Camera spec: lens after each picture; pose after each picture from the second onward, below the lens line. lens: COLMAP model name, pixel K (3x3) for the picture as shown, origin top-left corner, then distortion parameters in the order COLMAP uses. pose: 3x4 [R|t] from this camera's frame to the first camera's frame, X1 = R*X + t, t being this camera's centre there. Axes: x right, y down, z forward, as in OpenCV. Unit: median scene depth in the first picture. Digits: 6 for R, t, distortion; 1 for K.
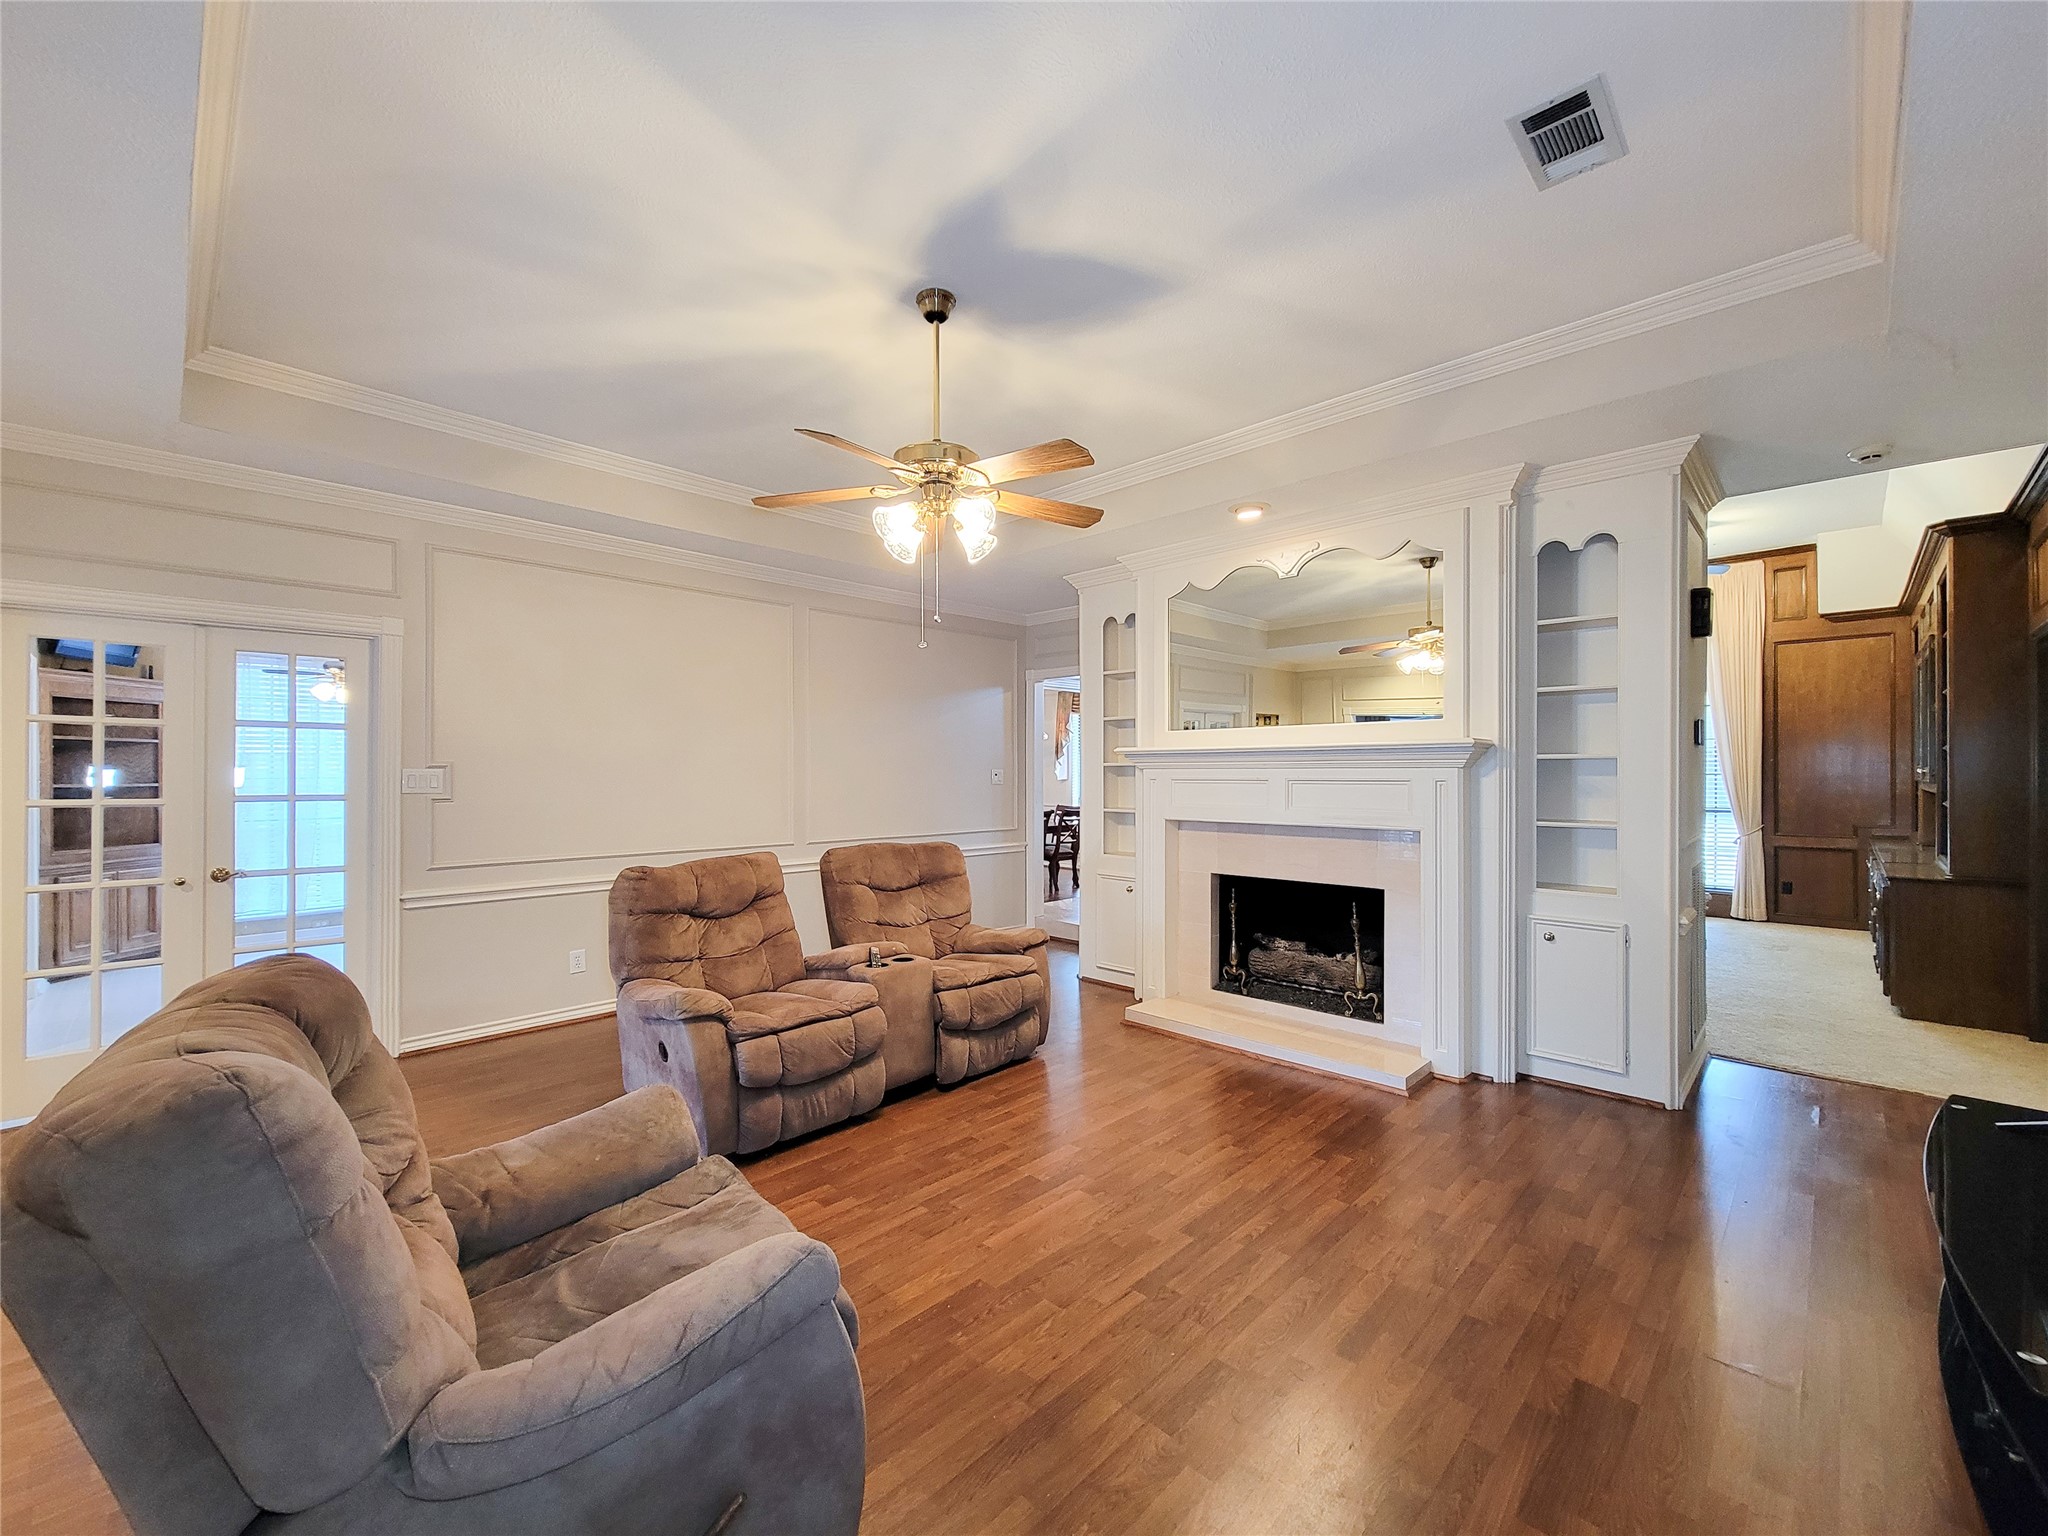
lens RADIAL K [[839.2, 0, 1014.8], [0, 839.2, 750.2], [0, 0, 1]] dist [0.000306, -0.000458]
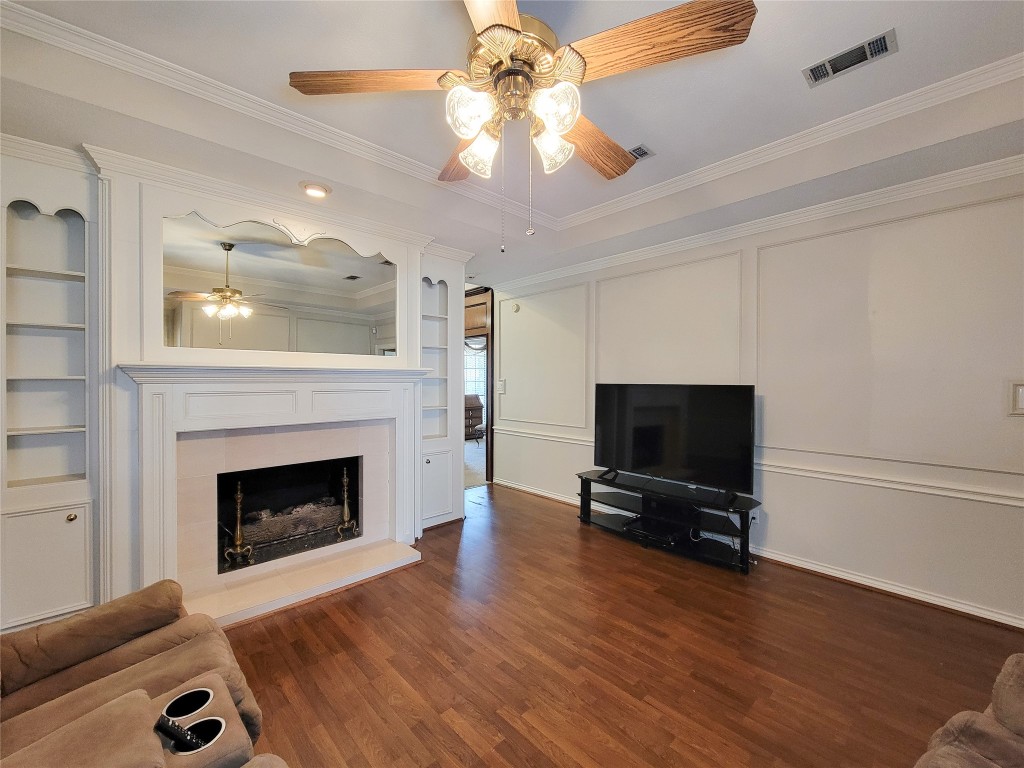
lens RADIAL K [[417.6, 0, 514.7], [0, 417.6, 377.9], [0, 0, 1]] dist [0.000333, -0.000053]
pose [[0.030045, 0.003878, 0.999541, -0.425043], [-0.026080, 0.999655, -0.003094, 0.007249], [-0.999208, -0.025975, 0.030136, 0.755379]]
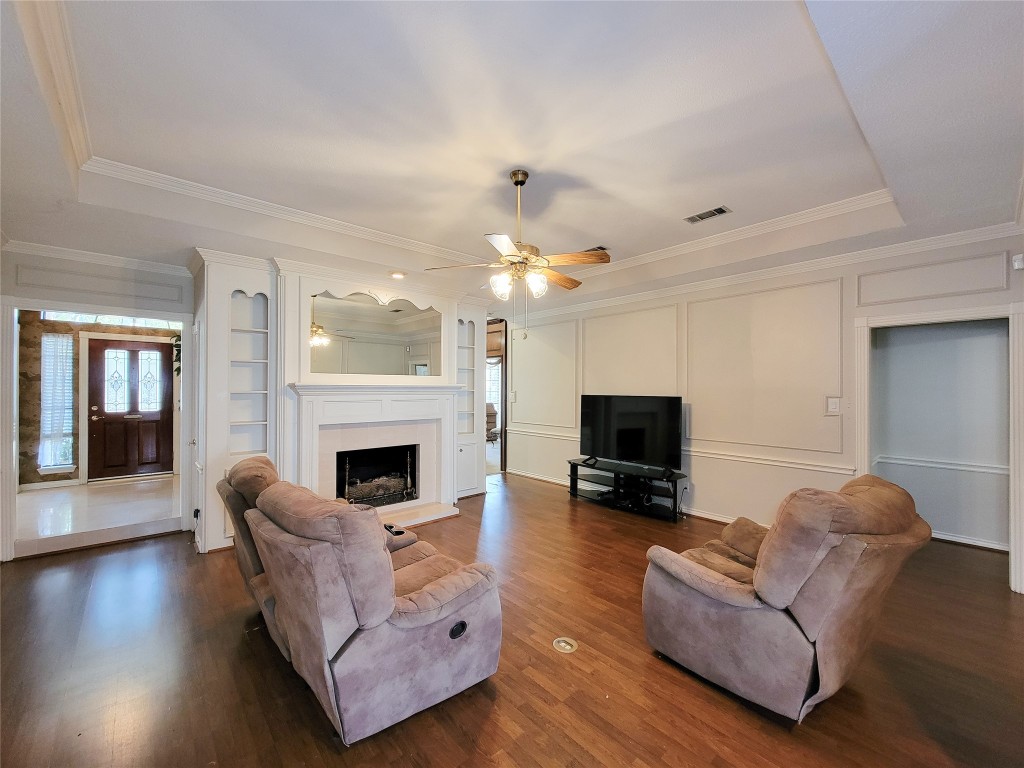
lens RADIAL K [[417.6, 0, 514.7], [0, 417.6, 377.9], [0, 0, 1]] dist [0.000333, -0.000053]
pose [[0.058109, 0.023958, 0.998023, -0.861635], [-0.027803, 0.999363, -0.022371, -0.008771], [-0.997923, -0.026448, 0.058738, 0.728697]]
